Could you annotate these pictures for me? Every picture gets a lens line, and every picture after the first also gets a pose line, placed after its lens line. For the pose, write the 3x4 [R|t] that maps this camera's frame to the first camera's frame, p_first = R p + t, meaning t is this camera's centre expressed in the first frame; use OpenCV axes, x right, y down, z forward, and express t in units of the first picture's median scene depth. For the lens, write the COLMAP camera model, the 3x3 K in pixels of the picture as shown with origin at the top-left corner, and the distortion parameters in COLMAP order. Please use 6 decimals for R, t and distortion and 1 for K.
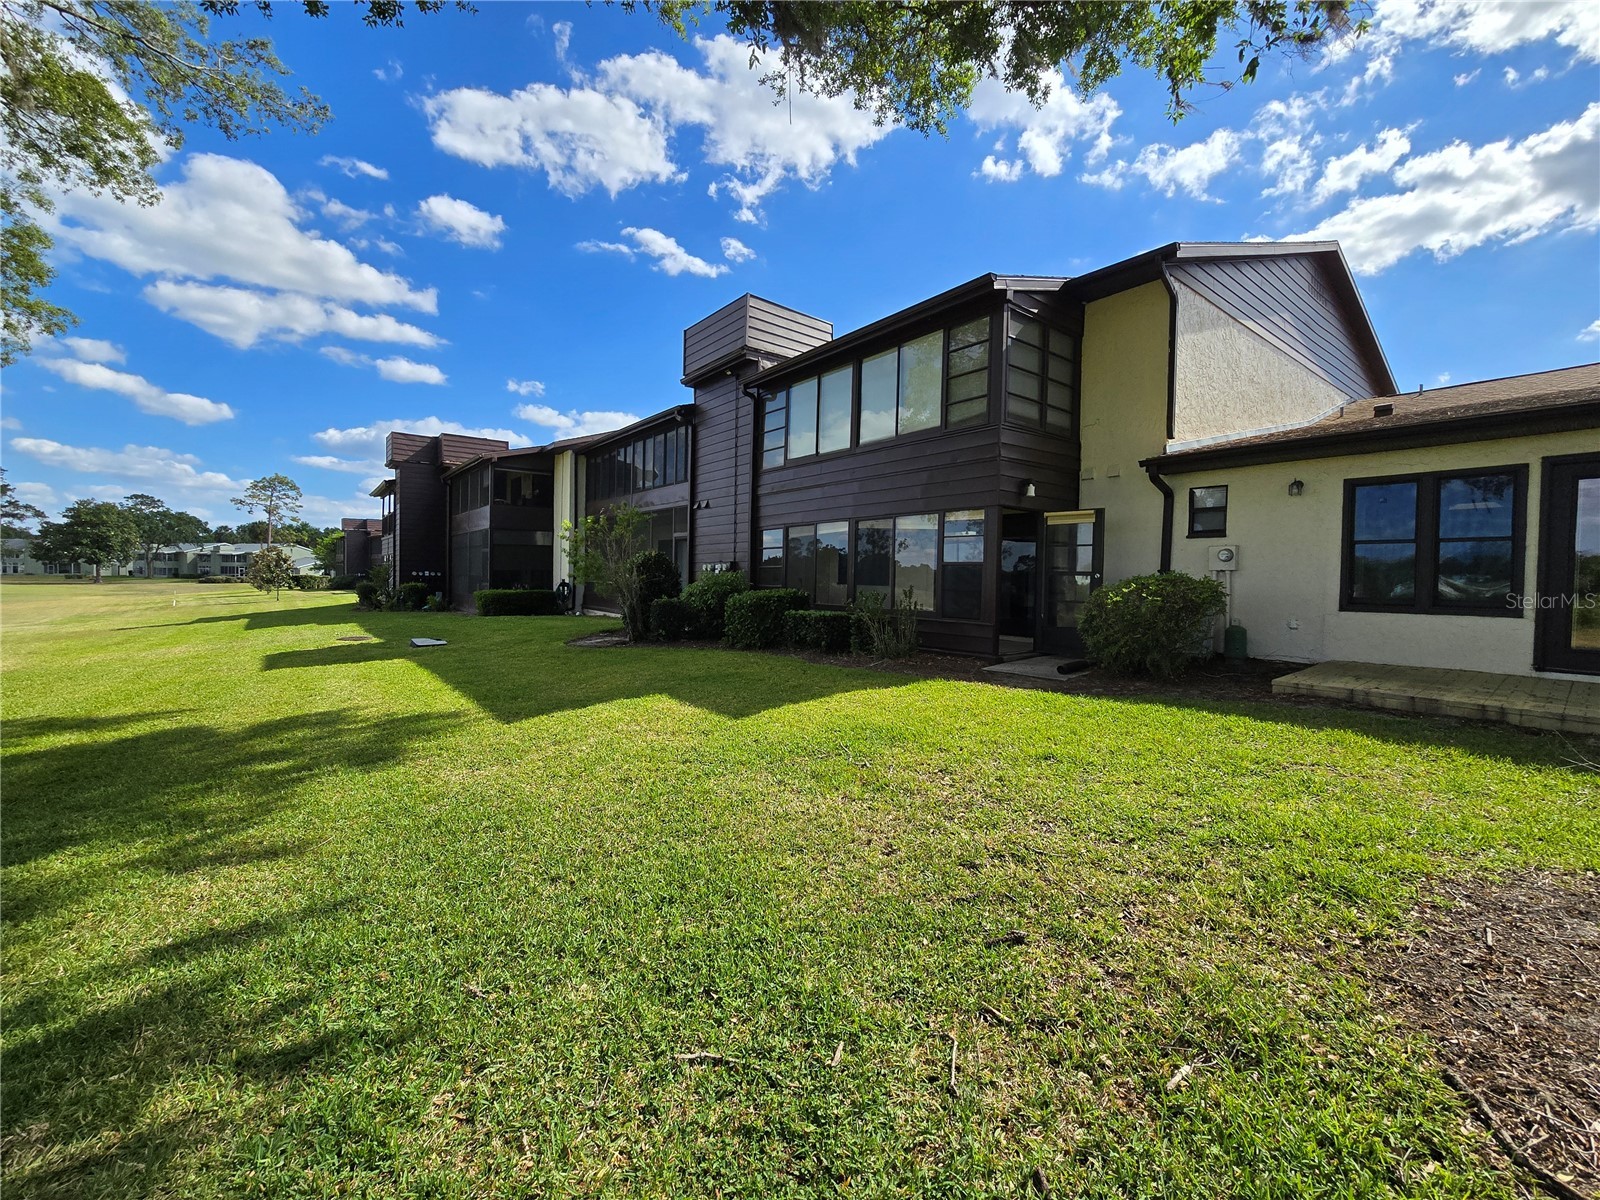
lens RADIAL K [[658.4, 0, 814.5], [0, 658.4, 589.9], [0, 0, 1]] dist [-0.001354, 0.000273]
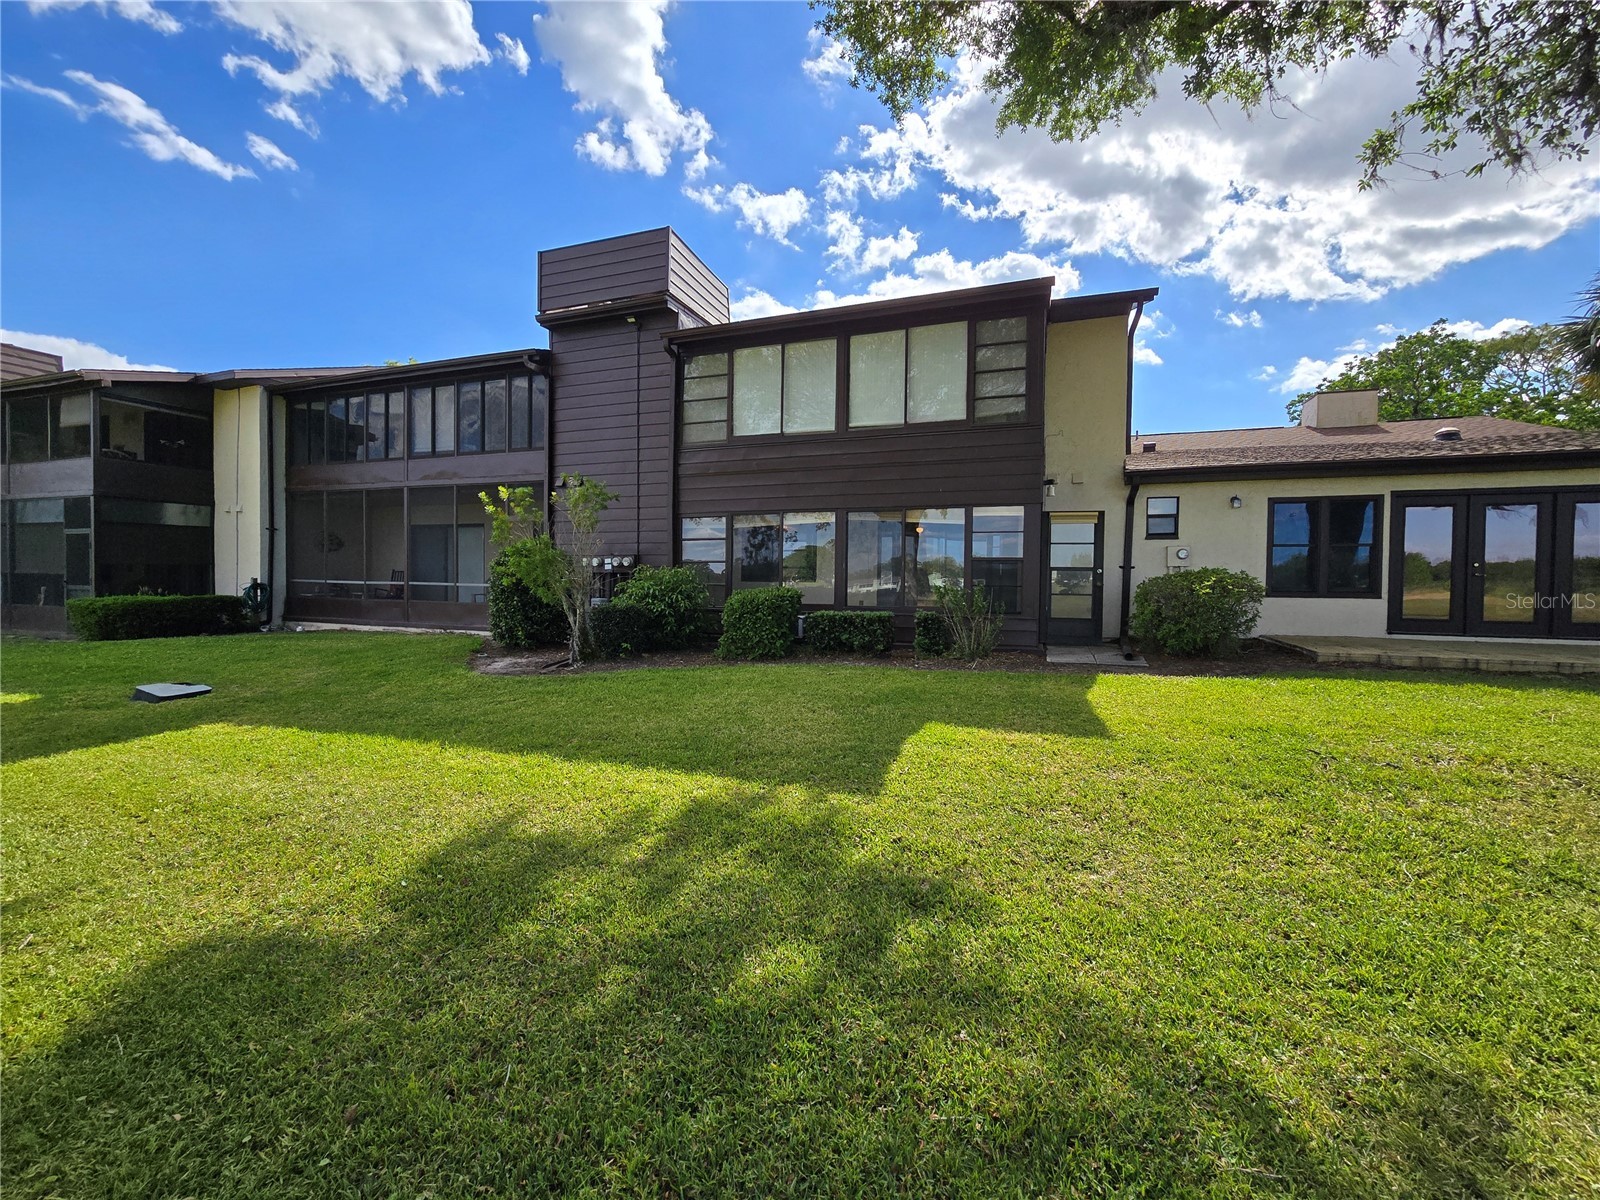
lens RADIAL K [[658.4, 0, 803.8], [0, 658.4, 596.6], [0, 0, 1]] dist [-0.001354, 0.000273]
pose [[0.848738, -0.022200, 0.528347, -0.401798], [0.014156, 0.999714, 0.019267, -0.004706], [-0.528623, -0.008873, 0.848810, 0.213740]]
